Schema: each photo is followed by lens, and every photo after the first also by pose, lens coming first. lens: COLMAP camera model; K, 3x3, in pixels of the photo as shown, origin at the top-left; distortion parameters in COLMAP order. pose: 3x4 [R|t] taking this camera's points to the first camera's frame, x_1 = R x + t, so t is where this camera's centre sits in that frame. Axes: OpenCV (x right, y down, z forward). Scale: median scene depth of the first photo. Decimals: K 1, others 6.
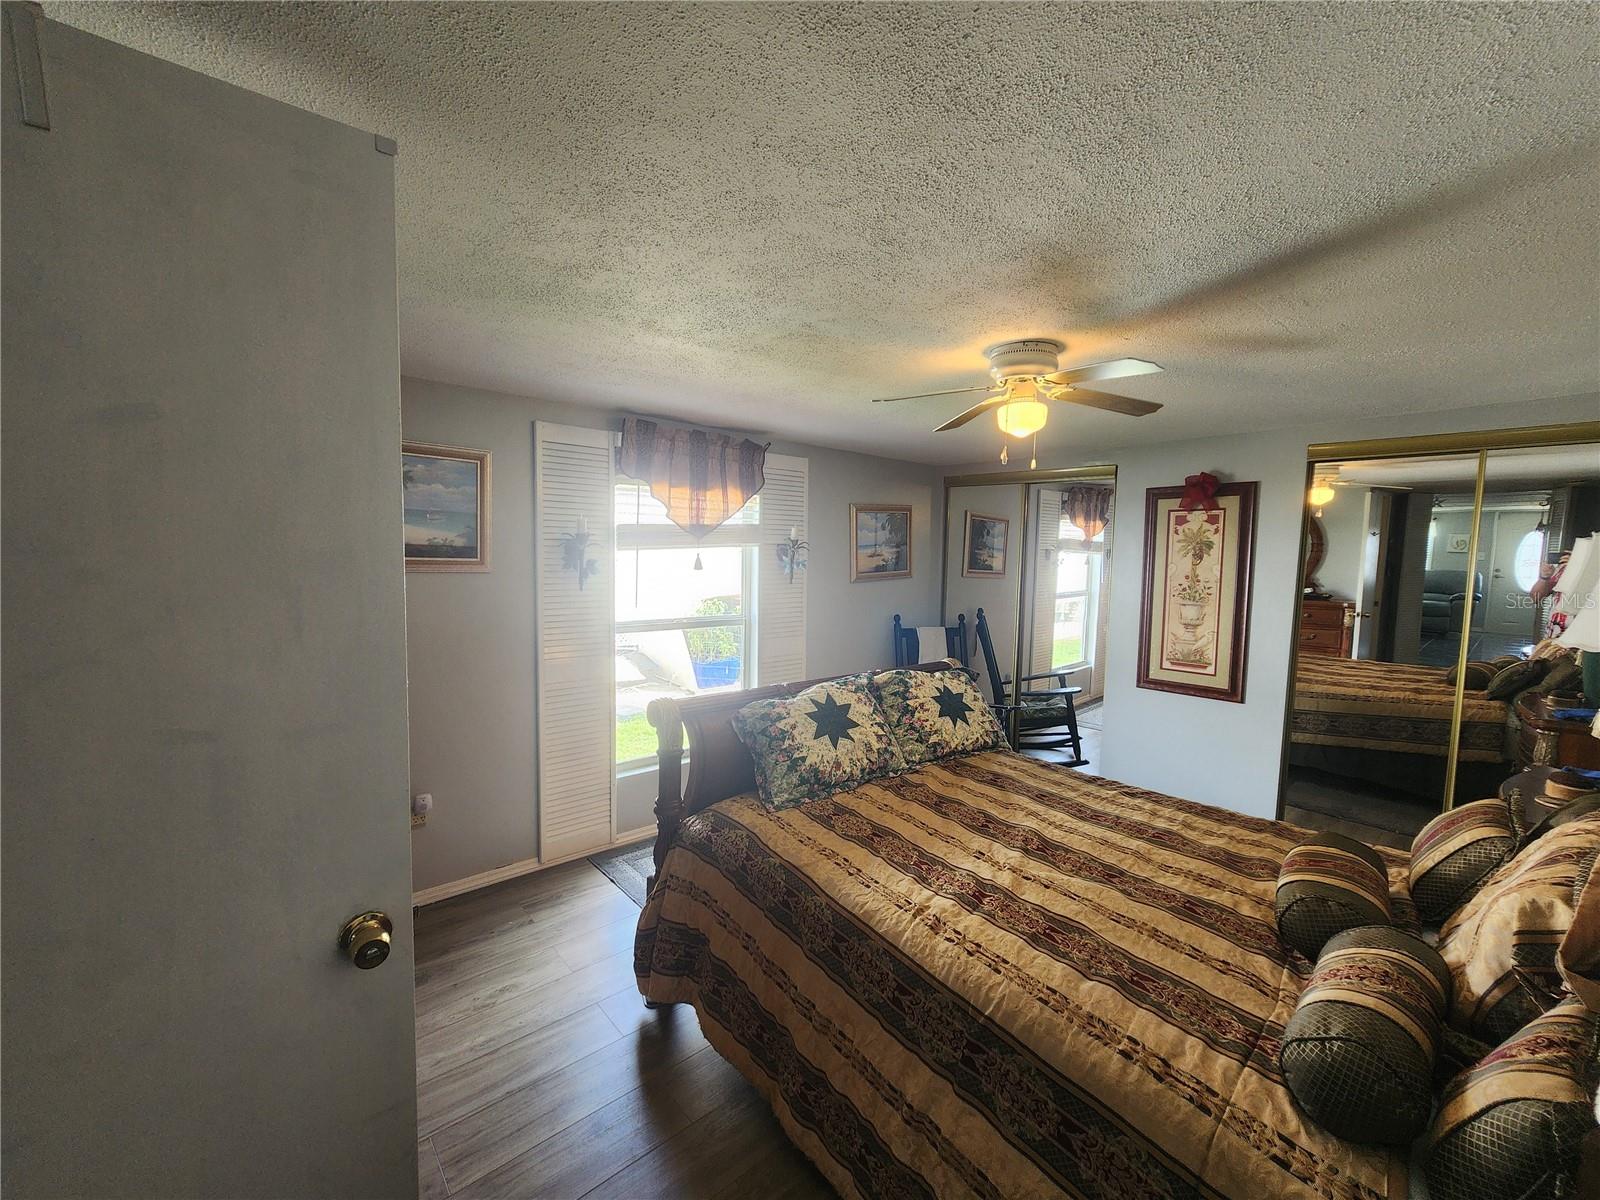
lens RADIAL K [[658.2, 0, 802.7], [0, 658.2, 602.3], [0, 0, 1]] dist [0.002185, 0.000539]
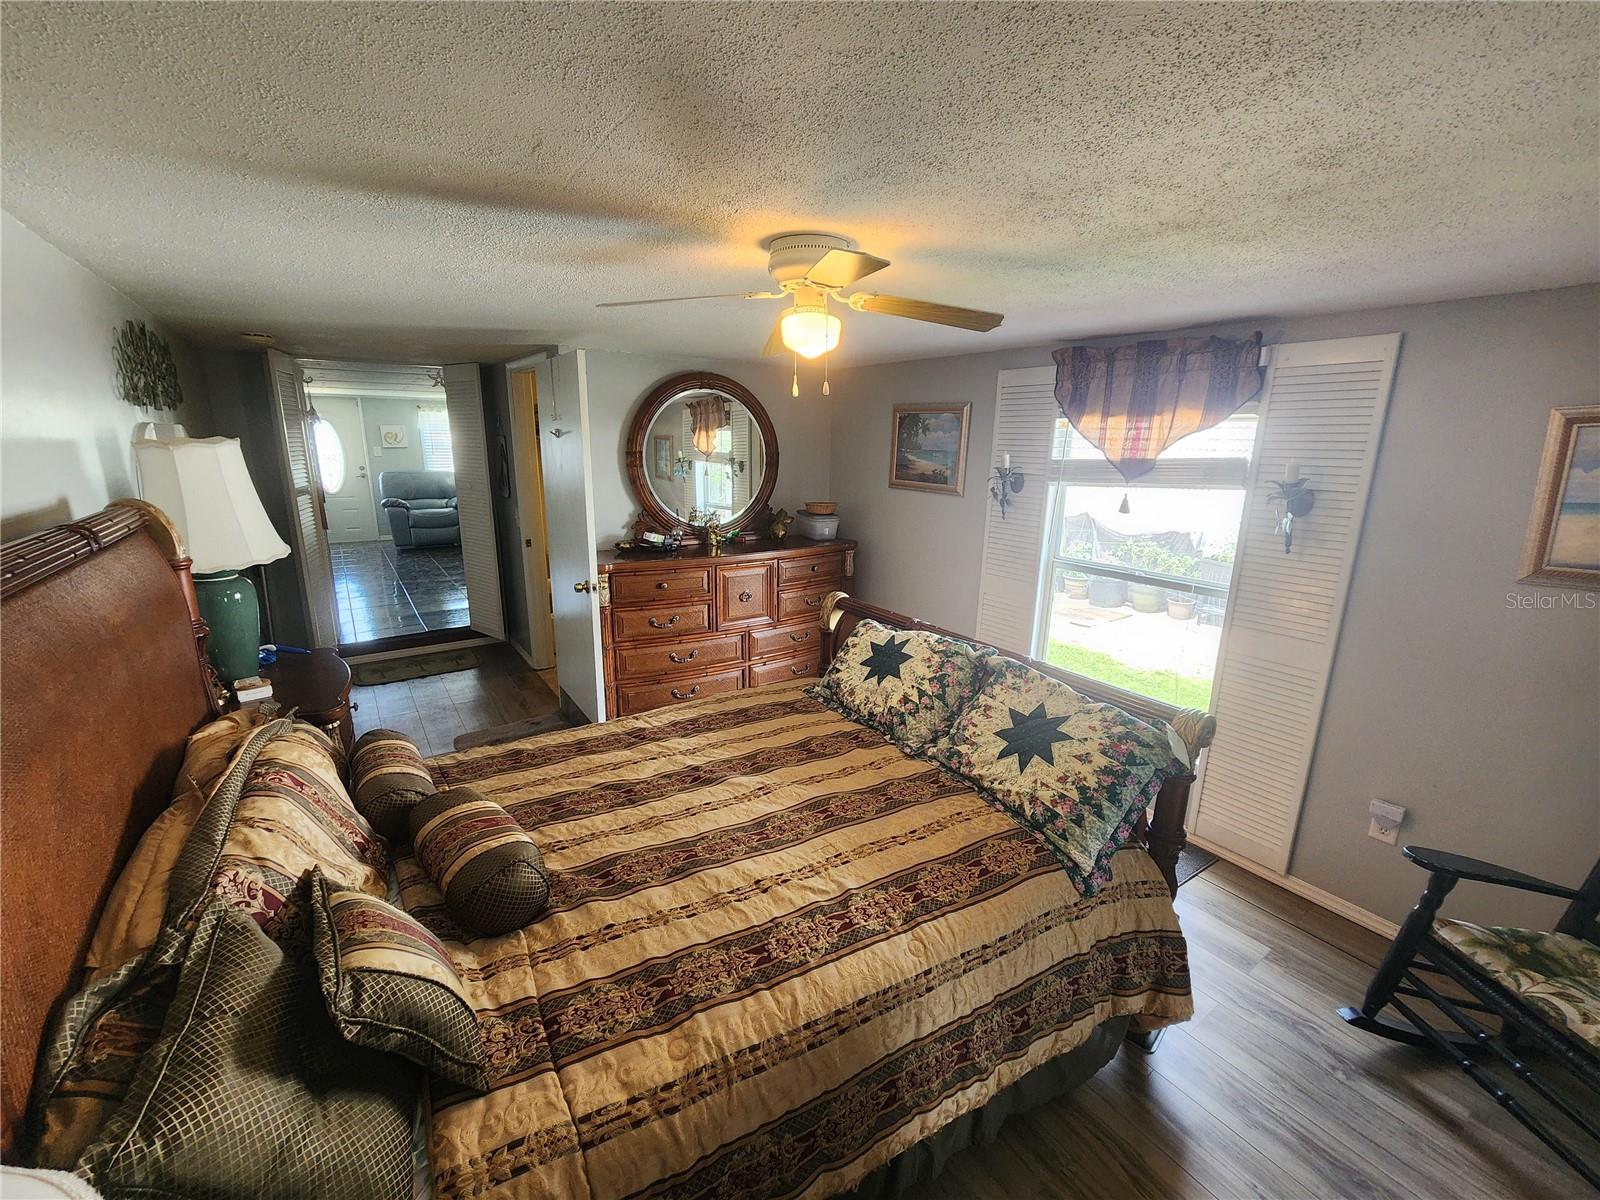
lens RADIAL K [[658.2, 0, 810.3], [0, 658.2, 593.9], [0, 0, 1]] dist [0.002185, 0.000539]
pose [[-0.087053, 0.204135, -0.975065, 0.720911], [-0.106083, 0.971315, 0.212821, -0.086084], [0.990539, 0.121965, -0.062901, 0.663740]]
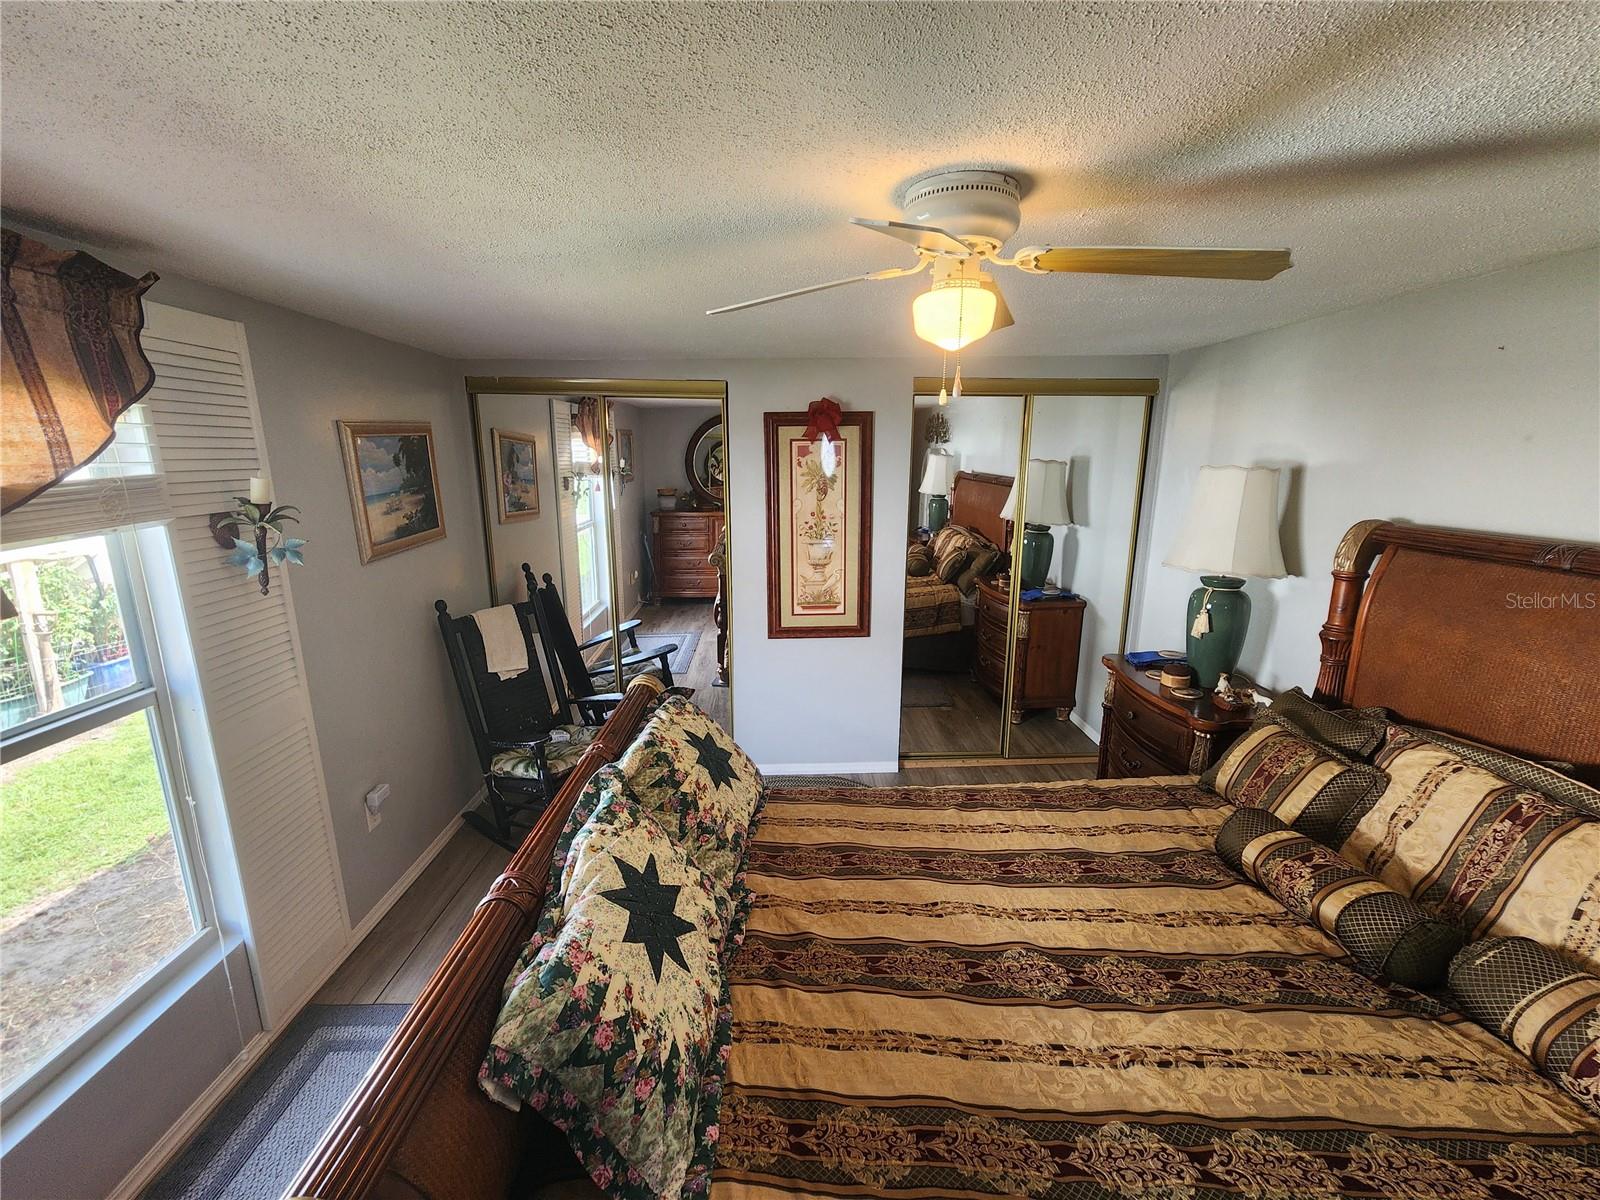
lens RADIAL K [[658.2, 0, 793.2], [0, 658.2, 601.2], [0, 0, 1]] dist [0.002185, 0.000539]
pose [[0.639175, -0.187553, 0.745841, -0.148085], [0.078104, 0.980624, 0.179658, -0.089501], [-0.765085, -0.056580, 0.641439, 0.439983]]
